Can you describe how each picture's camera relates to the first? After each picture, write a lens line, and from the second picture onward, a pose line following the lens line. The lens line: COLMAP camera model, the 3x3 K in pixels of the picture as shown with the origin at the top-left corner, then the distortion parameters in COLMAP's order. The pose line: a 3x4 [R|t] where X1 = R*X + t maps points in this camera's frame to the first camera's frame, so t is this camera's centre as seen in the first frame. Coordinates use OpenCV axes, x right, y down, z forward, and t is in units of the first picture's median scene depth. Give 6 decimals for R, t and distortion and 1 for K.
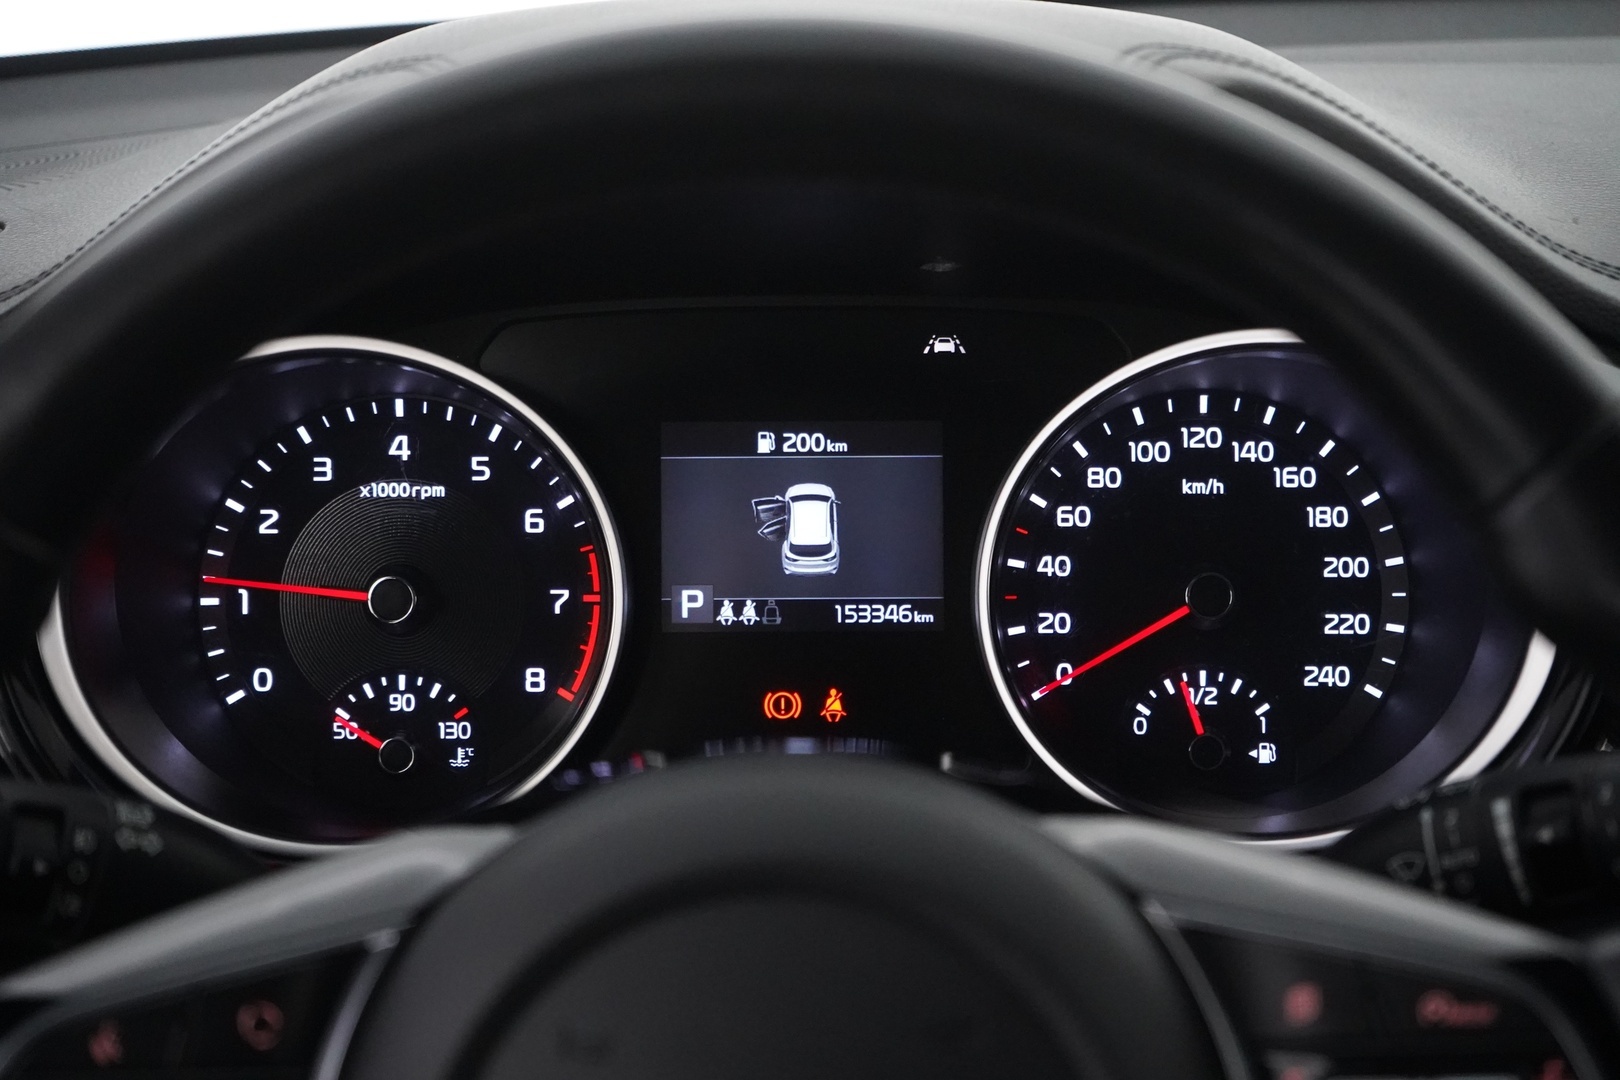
lens RADIAL K [[3348.3, 0, 808.8], [0, 3348.3, 541.4], [0, 0, 1]] dist [-0.160605, 0.000000]
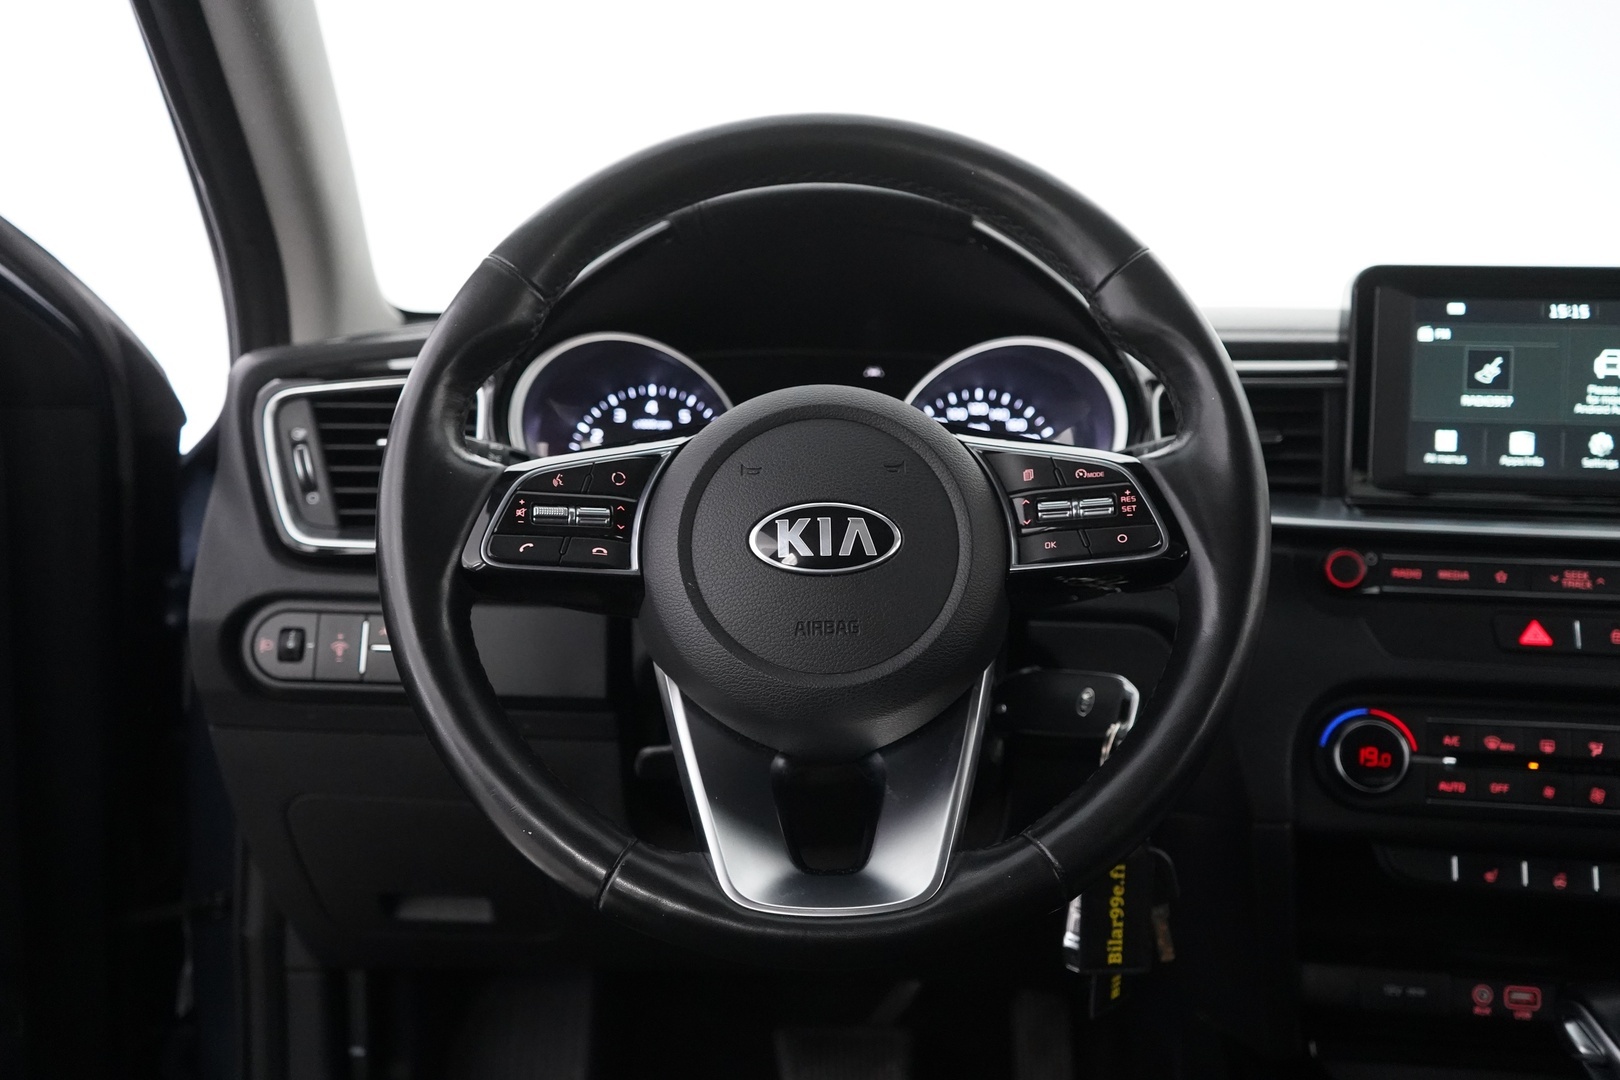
lens RADIAL K [[1554.1, 0, 812.5], [0, 1554.1, 529.4], [0, 0, 1]] dist [0.011995, 0.000000]
pose [[0.999637, 0.015612, 0.021973, -0.028390], [-0.011428, 0.983764, -0.179101, 0.263429], [-0.024412, 0.178785, 0.983585, -0.109051]]
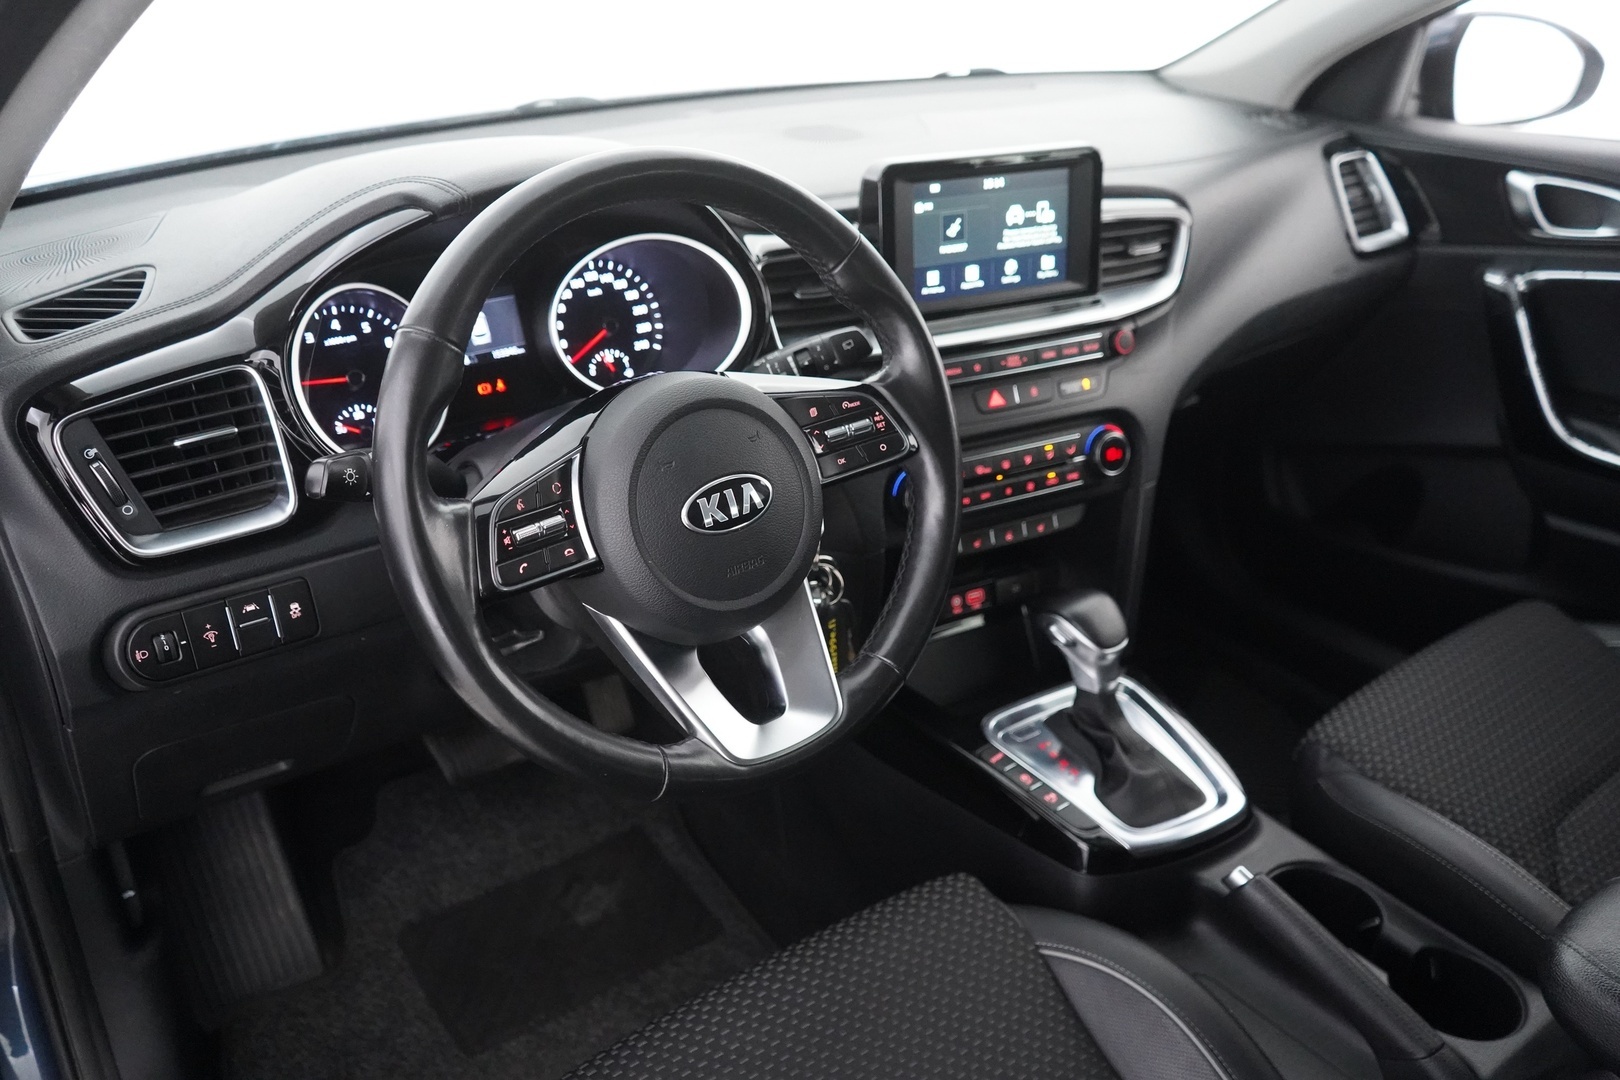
lens RADIAL K [[1296.7, 0, 802.8], [0, 1296.7, 525.6], [0, 0, 1]] dist [-0.011181, 0.010542]
pose [[0.791100, -0.261043, 0.553188, -0.453322], [0.170355, 0.962609, 0.210623, -0.028295], [-0.587486, -0.072386, 0.805991, -0.101579]]
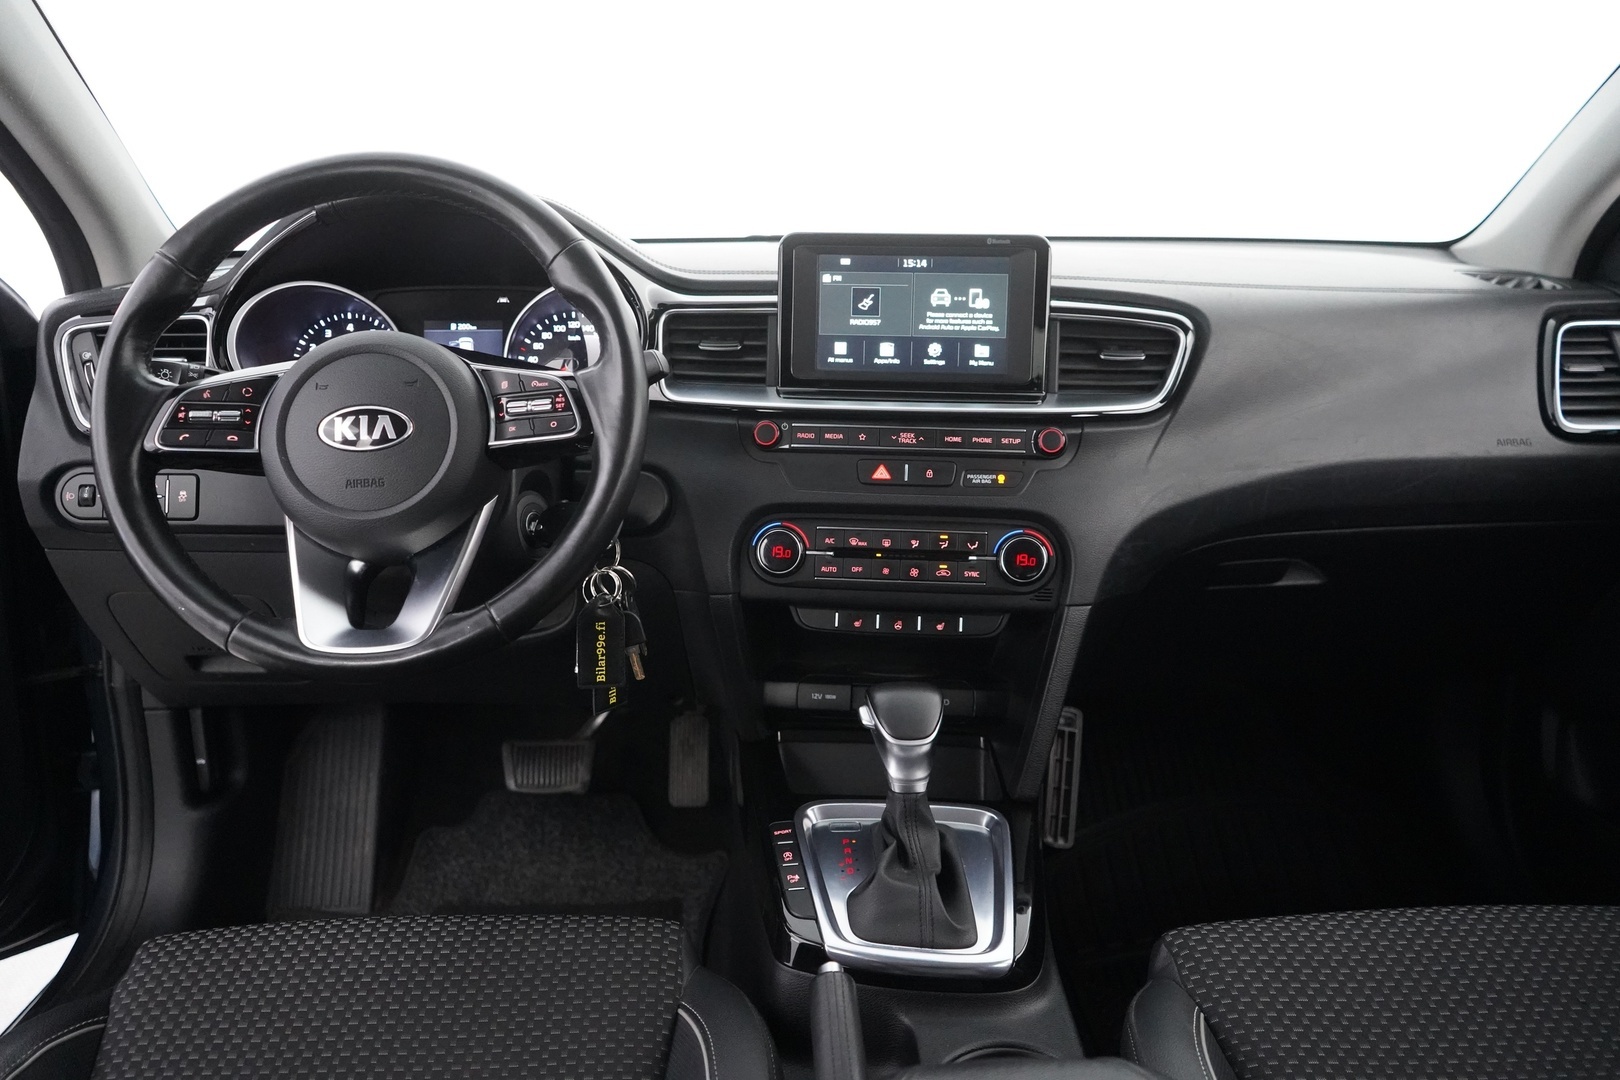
lens RADIAL K [[1296.7, 0, 804.5], [0, 1296.7, 531.4], [0, 0, 1]] dist [-0.011181, 0.010542]
pose [[0.997963, -0.008828, 0.063188, 0.277423], [0.012386, 0.998346, -0.056134, 0.276857], [-0.062588, 0.056803, 0.996422, -0.412135]]
